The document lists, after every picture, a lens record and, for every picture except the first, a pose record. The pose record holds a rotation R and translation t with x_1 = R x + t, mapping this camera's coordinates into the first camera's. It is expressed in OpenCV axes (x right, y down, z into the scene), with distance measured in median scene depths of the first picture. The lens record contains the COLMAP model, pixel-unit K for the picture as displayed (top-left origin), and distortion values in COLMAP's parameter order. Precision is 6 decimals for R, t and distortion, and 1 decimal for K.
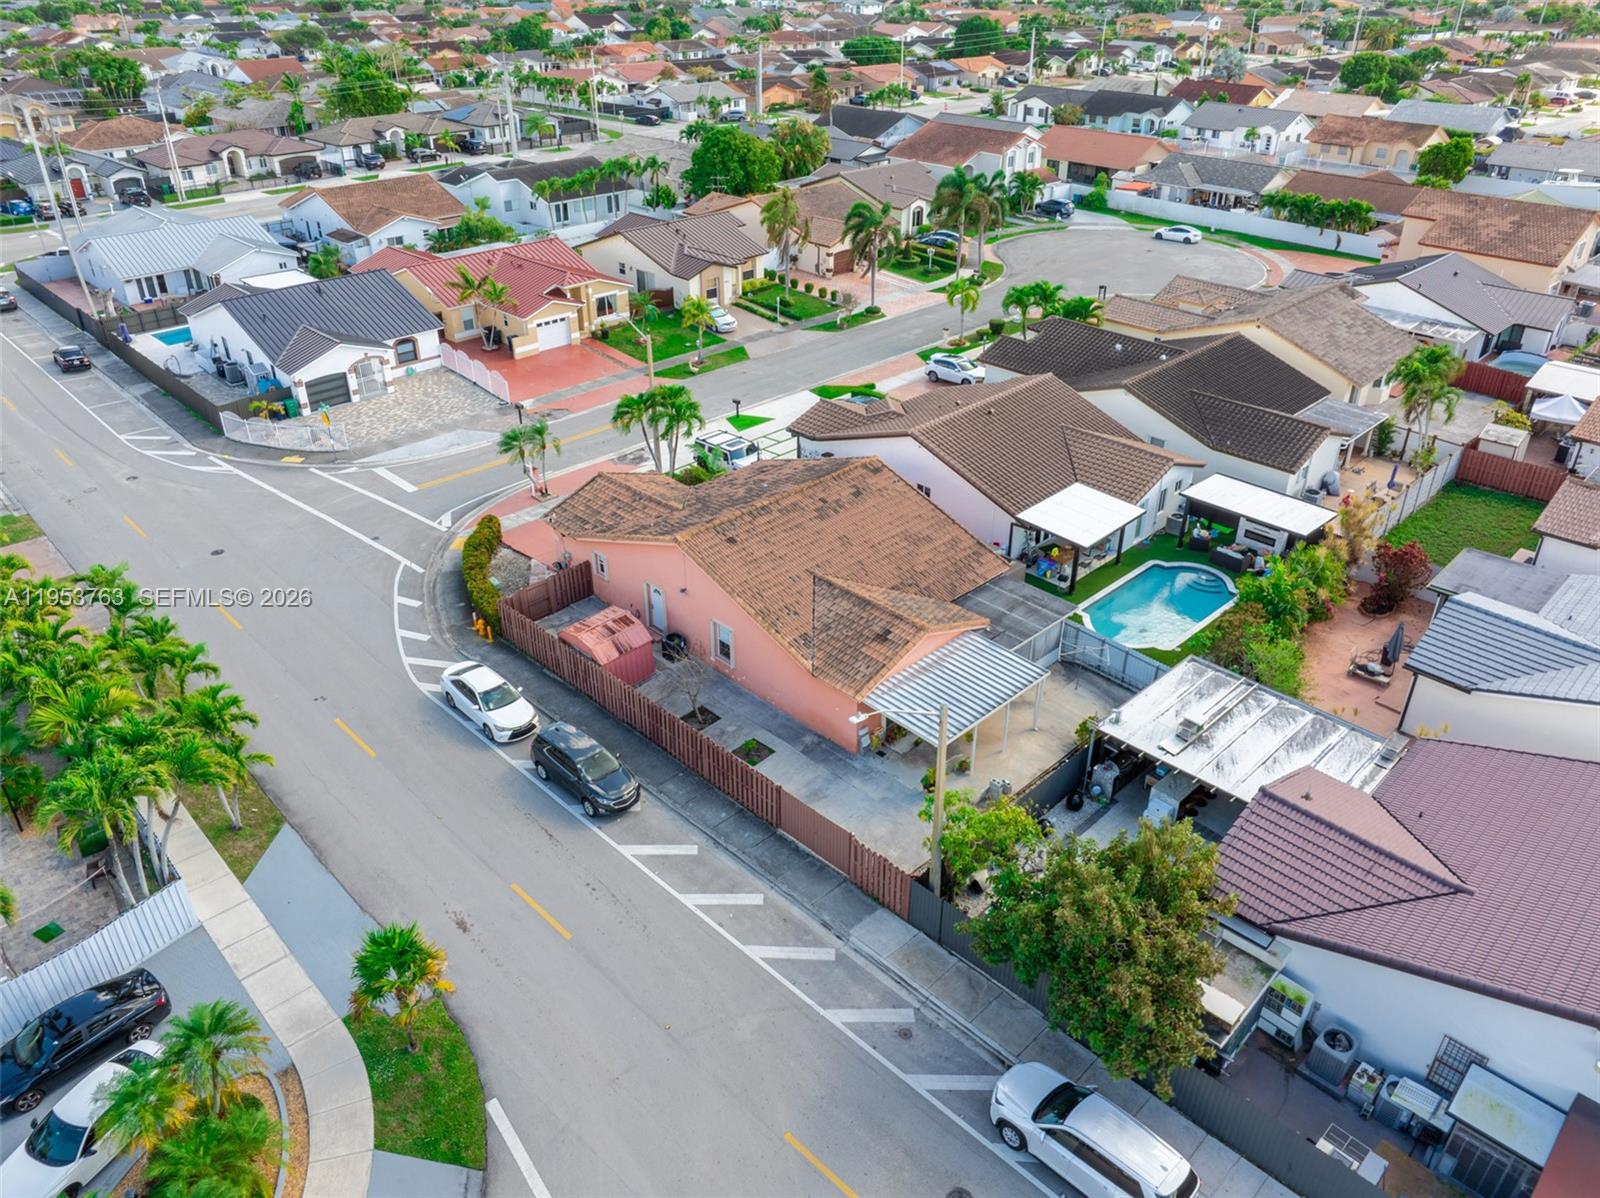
lens RADIAL K [[1132.6, 0, 805.2], [0, 1132.6, 594.8], [0, 0, 1]] dist [-0.068195, 0.040480]
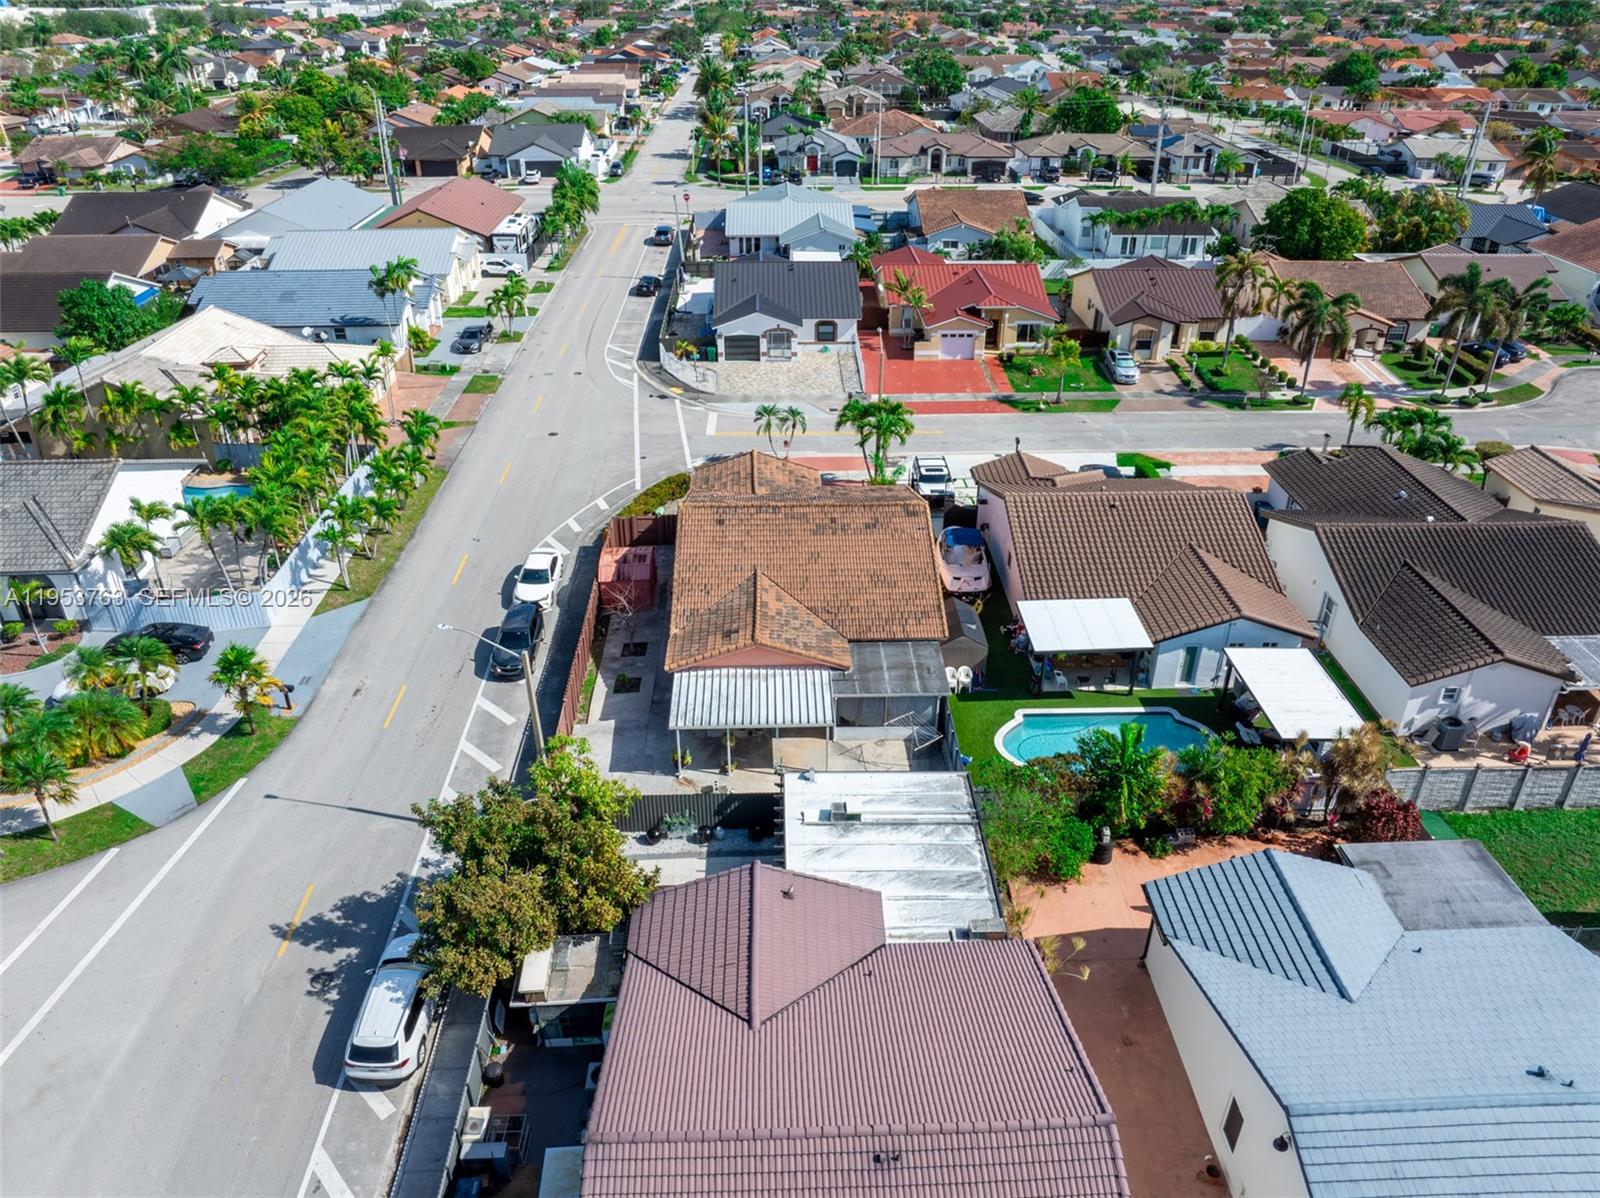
lens RADIAL K [[1111.1, 0, 807.5], [0, 1111.1, 598.8], [0, 0, 1]] dist [-0.003224, -0.110120]
pose [[0.735578, 0.338015, -0.587087, 0.477517], [-0.340960, 0.933583, 0.110312, -0.089115], [0.585382, 0.119030, 0.801973, 0.095491]]
